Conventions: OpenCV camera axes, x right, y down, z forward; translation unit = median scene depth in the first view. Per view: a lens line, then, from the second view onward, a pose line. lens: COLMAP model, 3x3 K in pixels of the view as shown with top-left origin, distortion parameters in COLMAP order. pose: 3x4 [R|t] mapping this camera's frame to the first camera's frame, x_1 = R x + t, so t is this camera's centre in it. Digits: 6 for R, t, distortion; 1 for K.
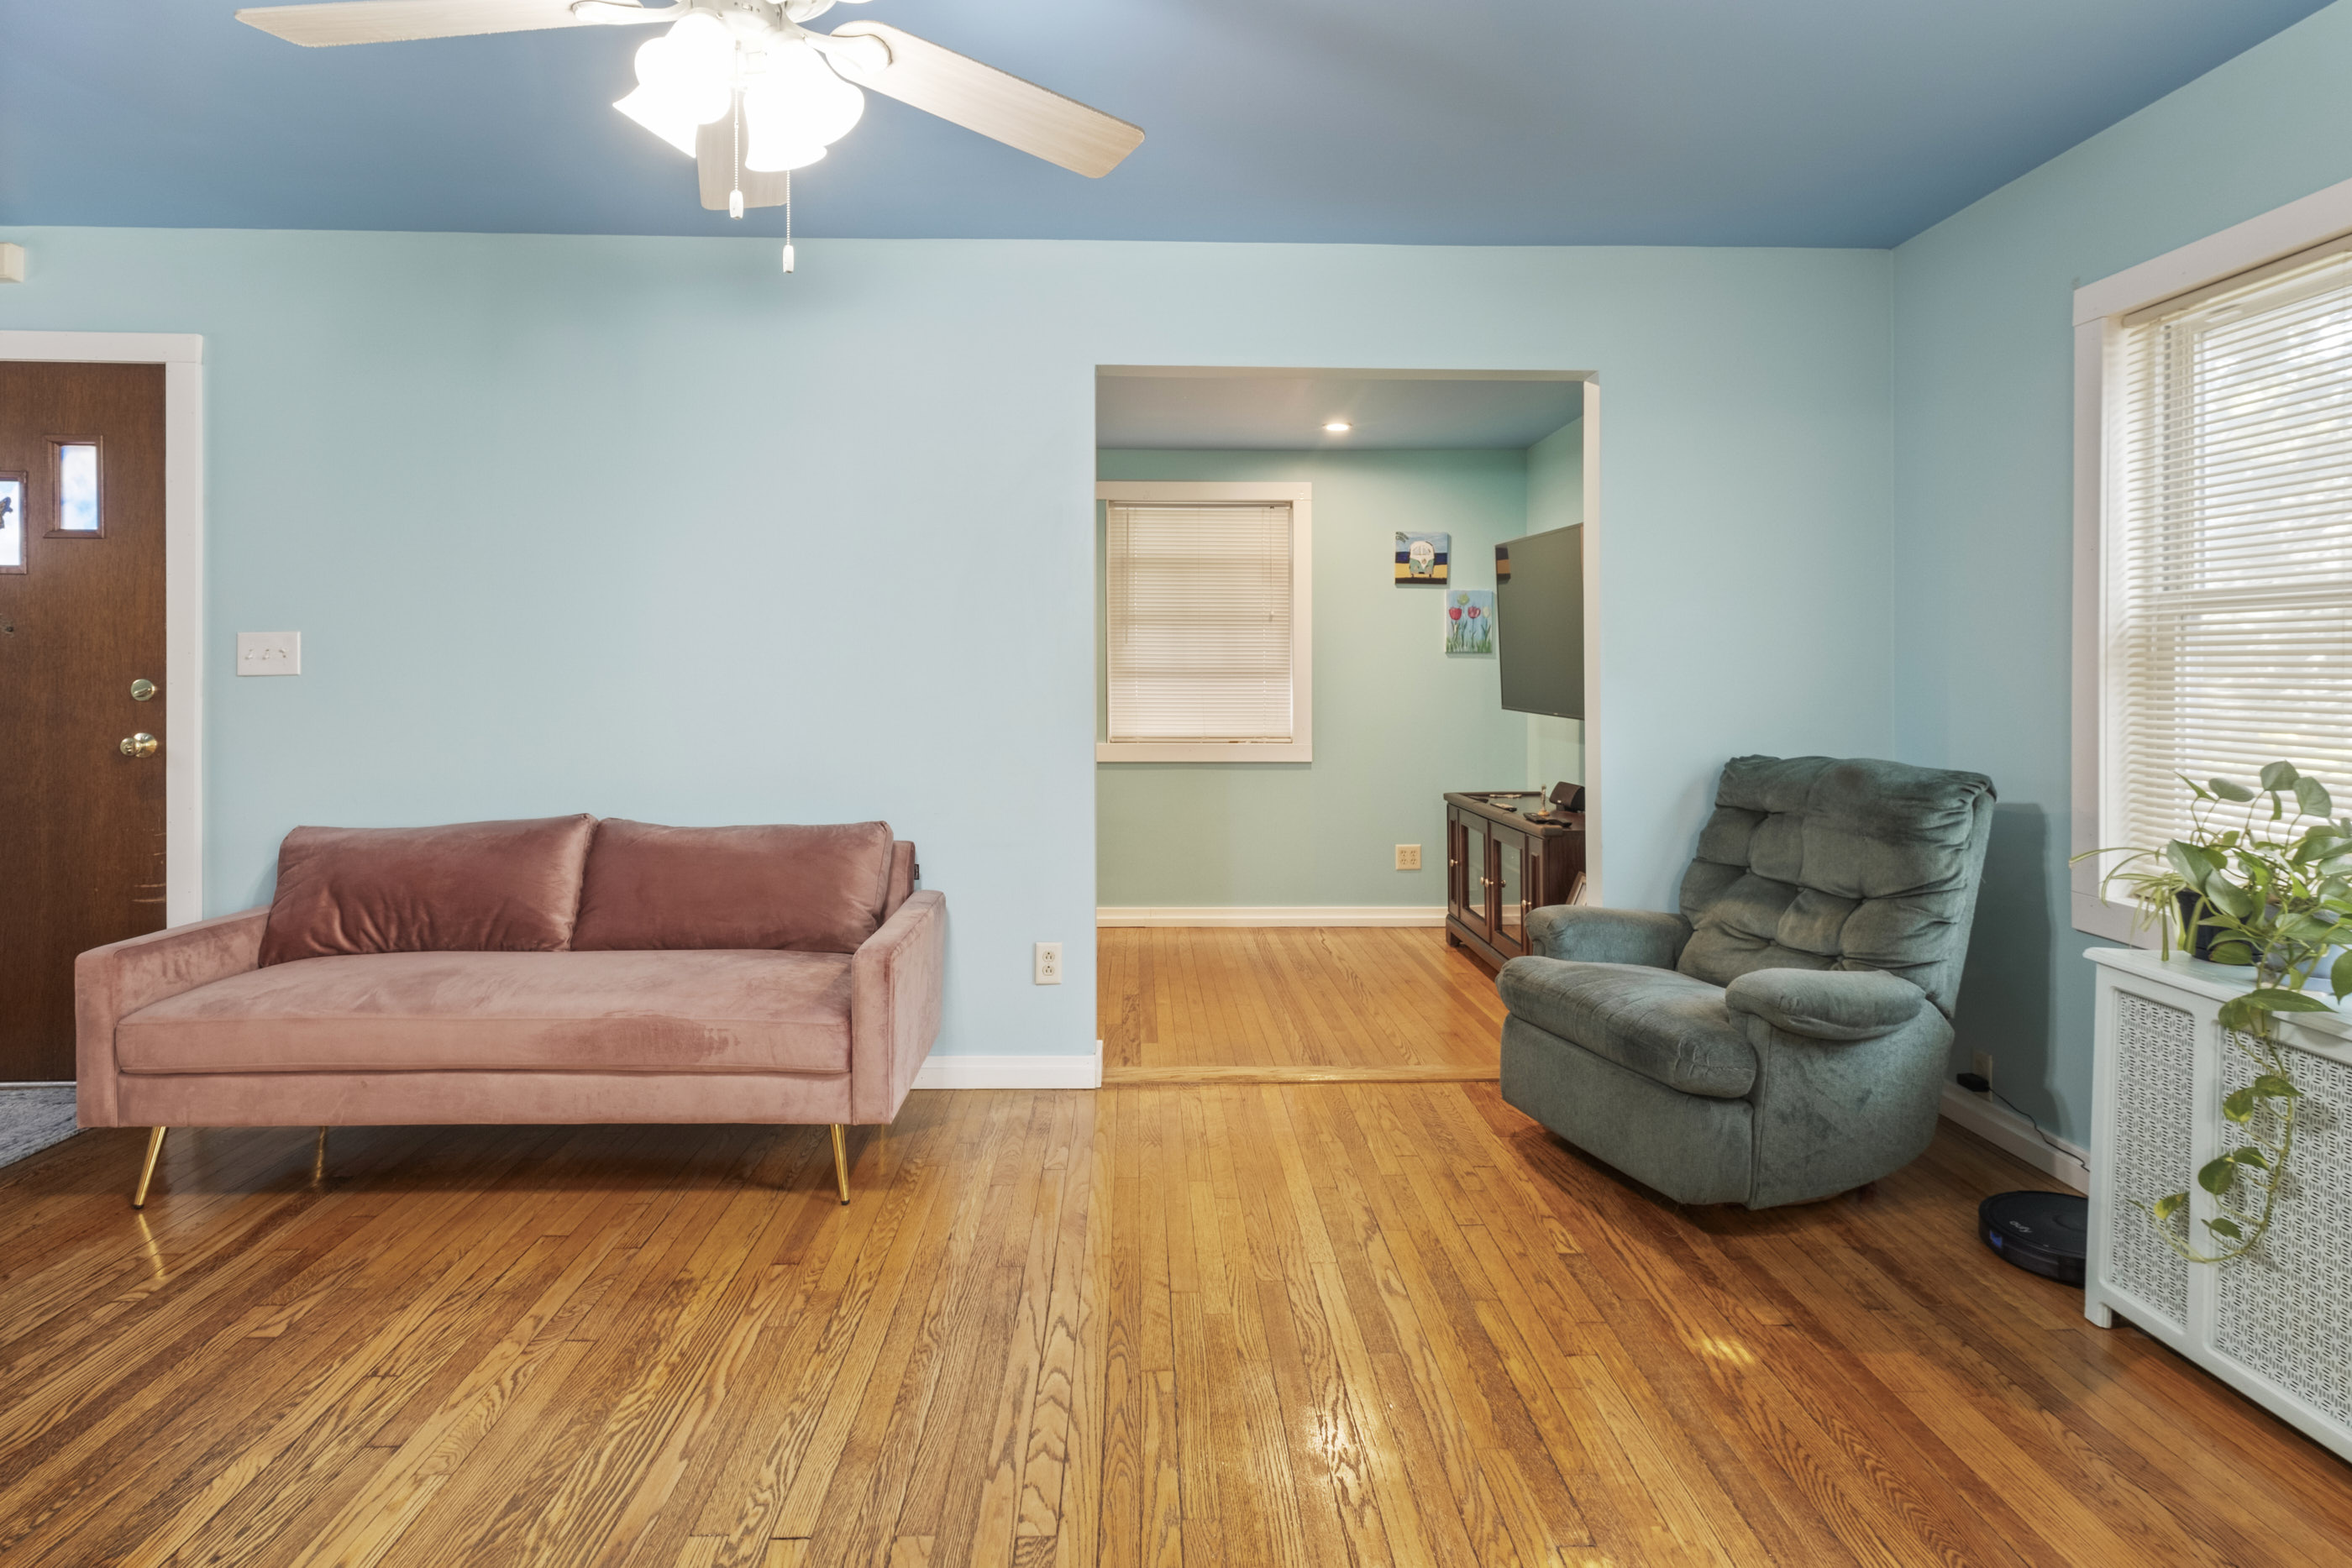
lens RADIAL K [[1246.6, 0, 1177.8], [0, 1246.6, 666.5], [0, 0, 1]] dist [0.001566, 0.002020]
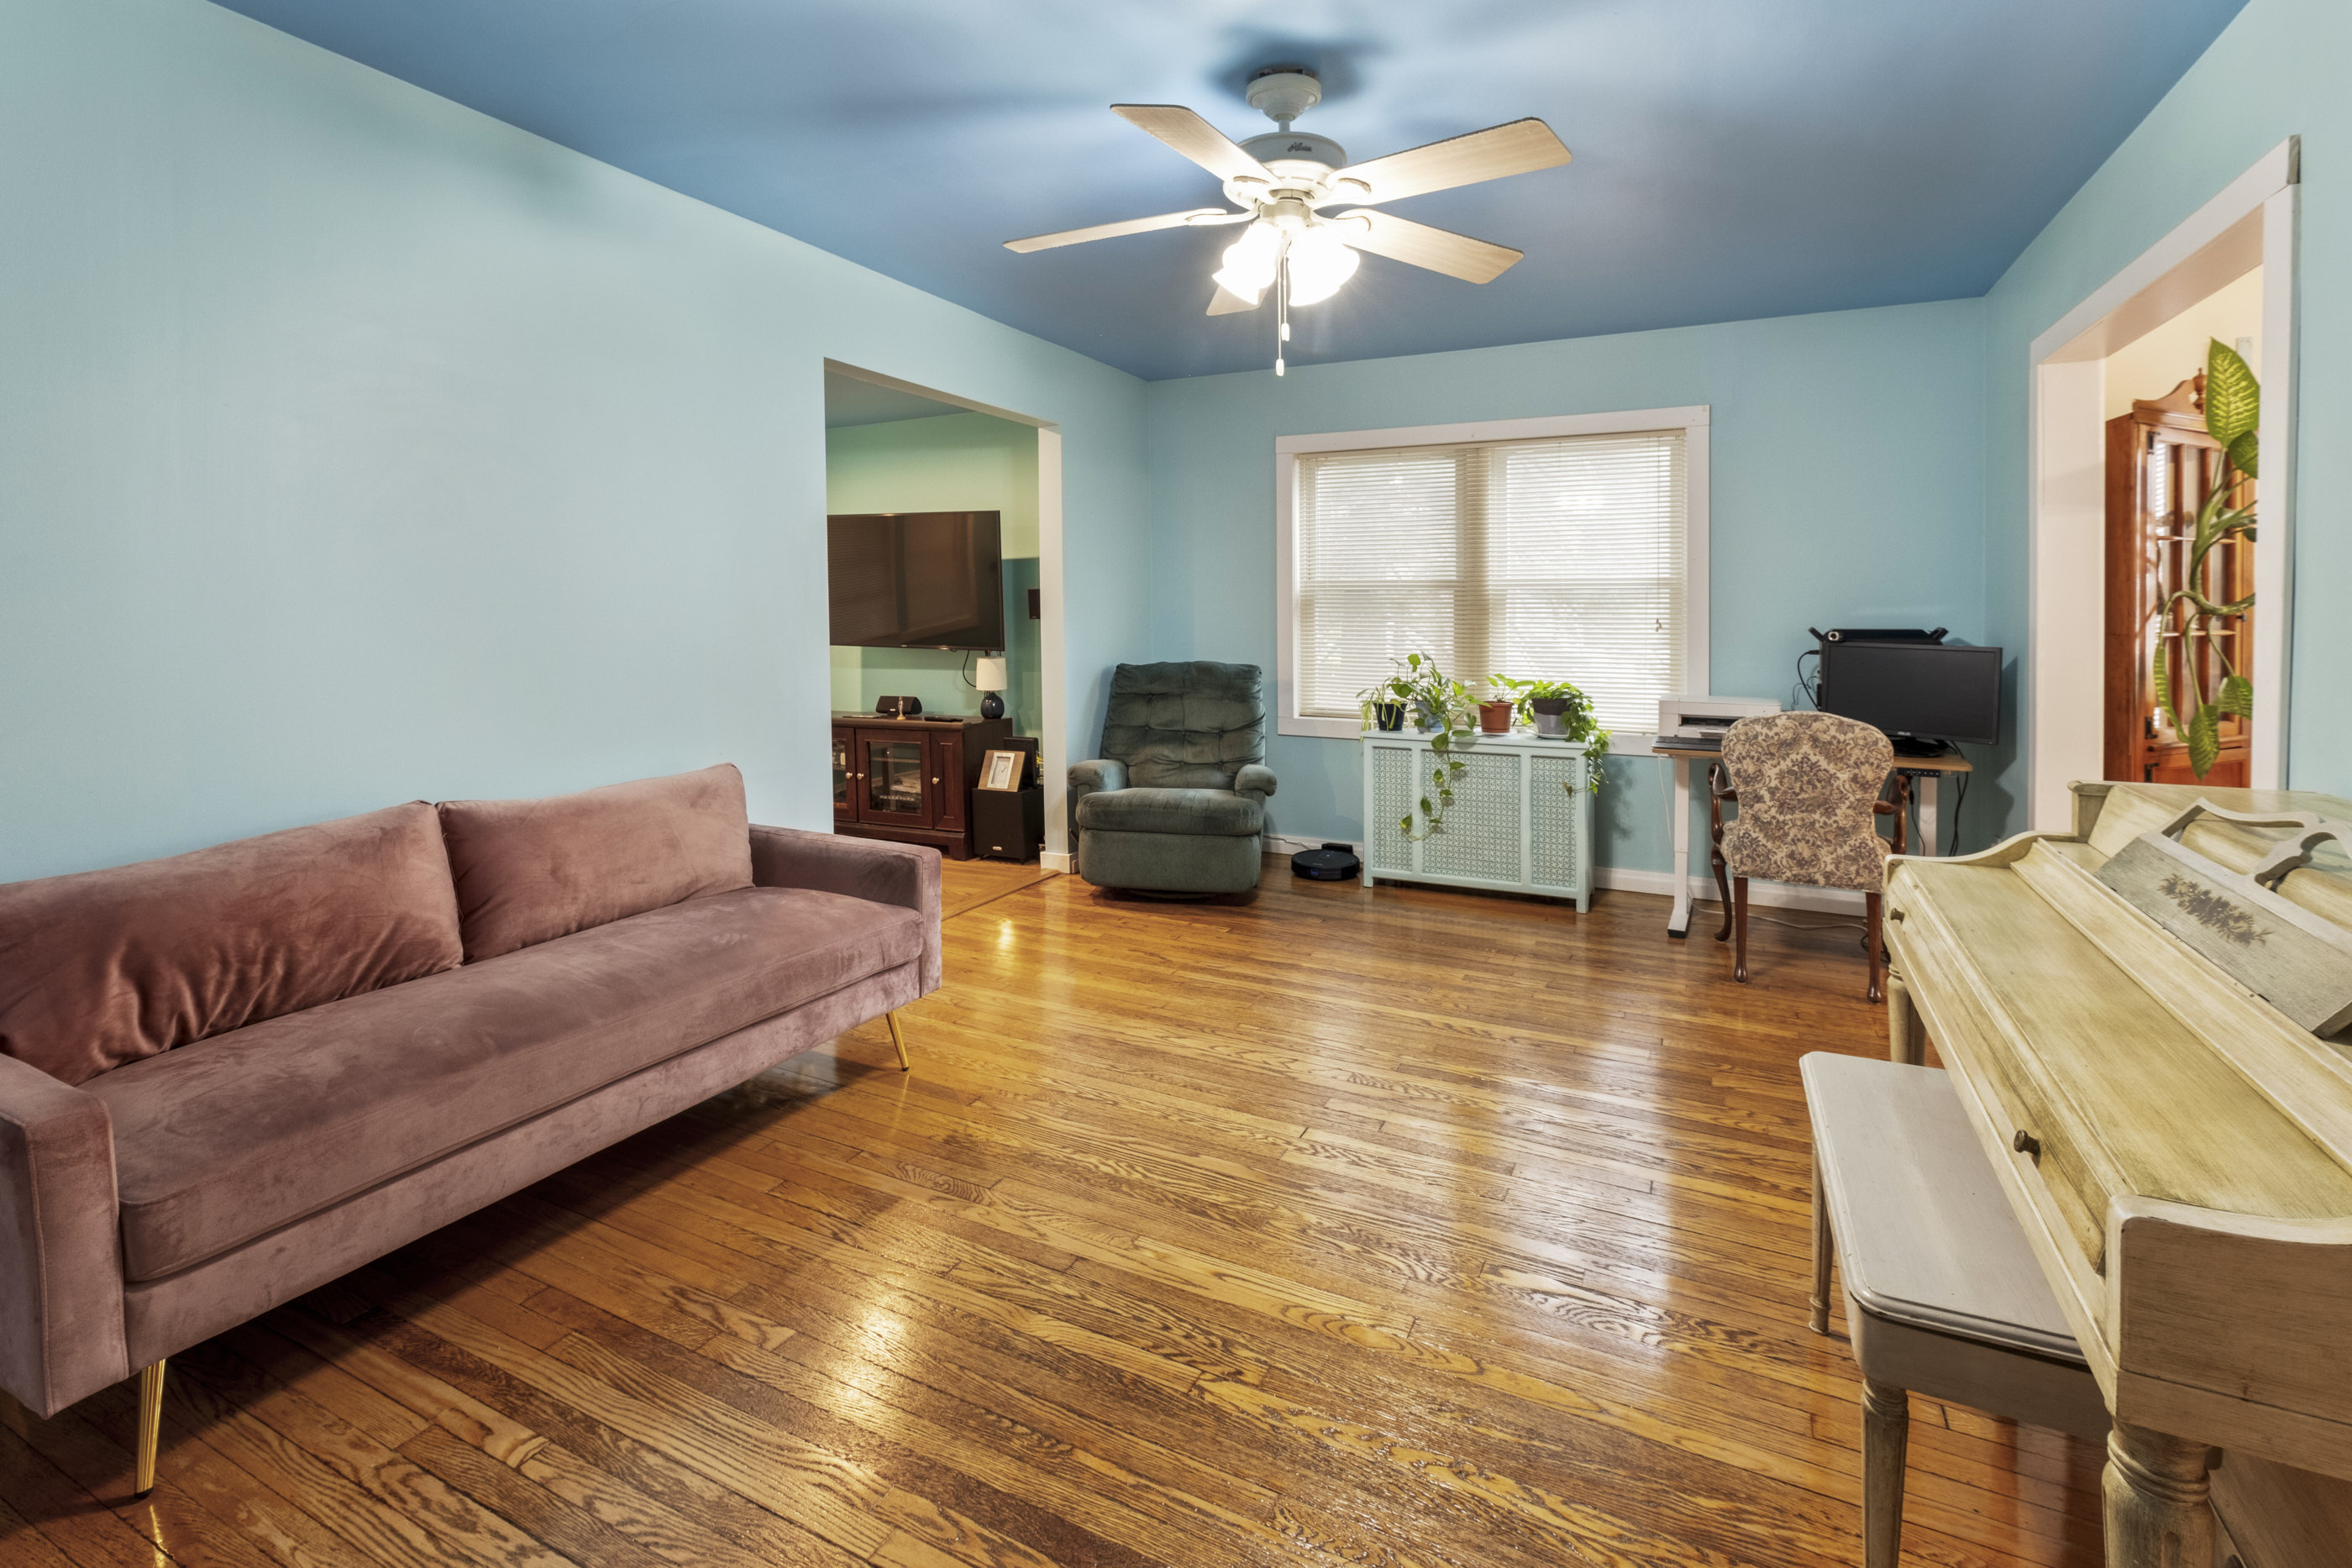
lens RADIAL K [[1073.0, 0, 1177.1], [0, 1073.0, 628.0], [0, 0, 1]] dist [-0.001996, -0.000420]
pose [[0.468375, -0.015502, 0.883394, -1.097455], [-0.001248, 0.999833, 0.018207, -0.008909], [-0.883529, -0.009630, 0.468278, 0.314114]]
